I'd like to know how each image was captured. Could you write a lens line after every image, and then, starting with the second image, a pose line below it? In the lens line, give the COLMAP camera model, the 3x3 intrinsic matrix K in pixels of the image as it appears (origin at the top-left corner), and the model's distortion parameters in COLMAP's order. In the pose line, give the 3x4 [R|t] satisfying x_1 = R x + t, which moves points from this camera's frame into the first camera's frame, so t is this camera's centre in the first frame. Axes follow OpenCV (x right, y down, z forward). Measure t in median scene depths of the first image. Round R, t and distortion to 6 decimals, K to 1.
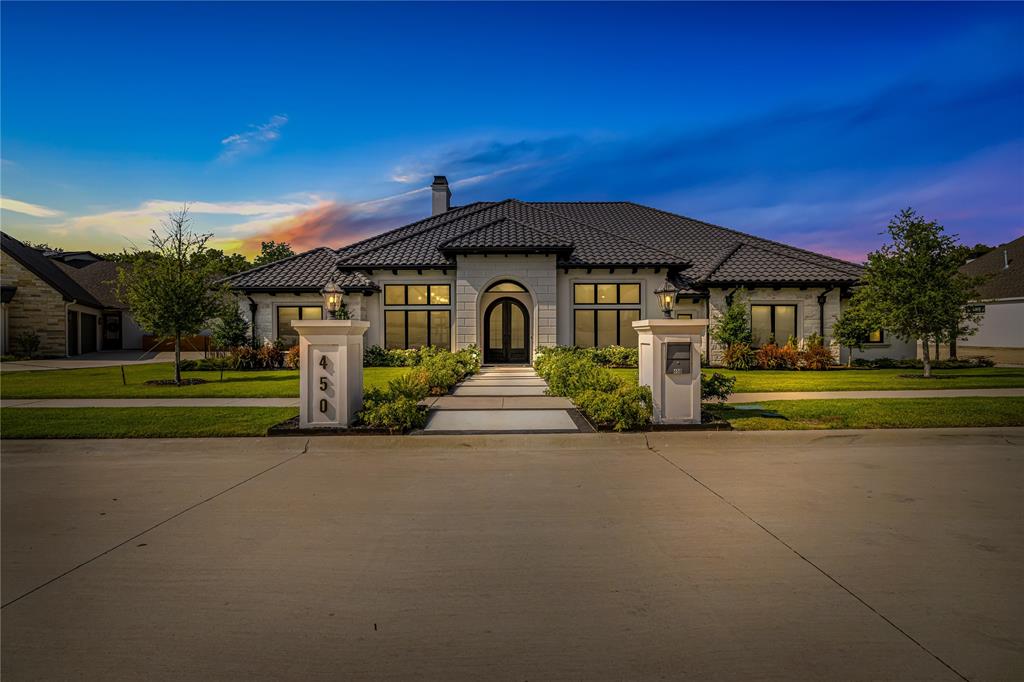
lens RADIAL K [[430.7, 0, 505.1], [0, 430.7, 334.0], [0, 0, 1]] dist [0.000709, 0.000300]
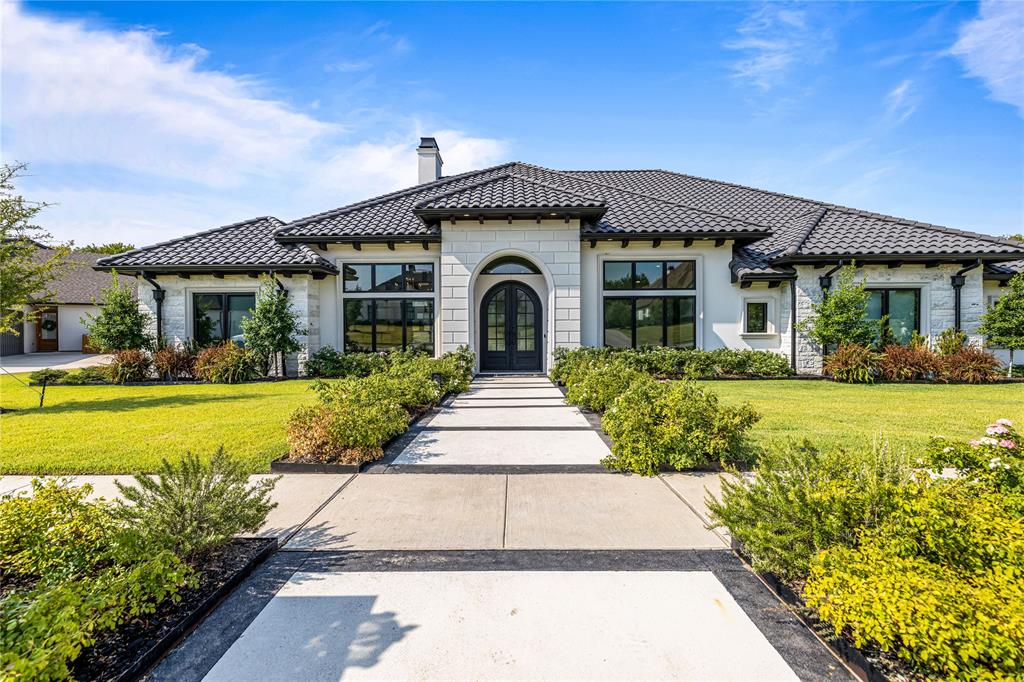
lens RADIAL K [[430.7, 0, 505.1], [0, 430.7, 334.0], [0, 0, 1]] dist [0.000709, 0.000300]
pose [[0.999963, -0.002627, -0.008135, -0.000394], [0.002642, 0.999995, 0.001763, 0.003931], [0.008130, -0.001784, 0.999965, 0.284983]]
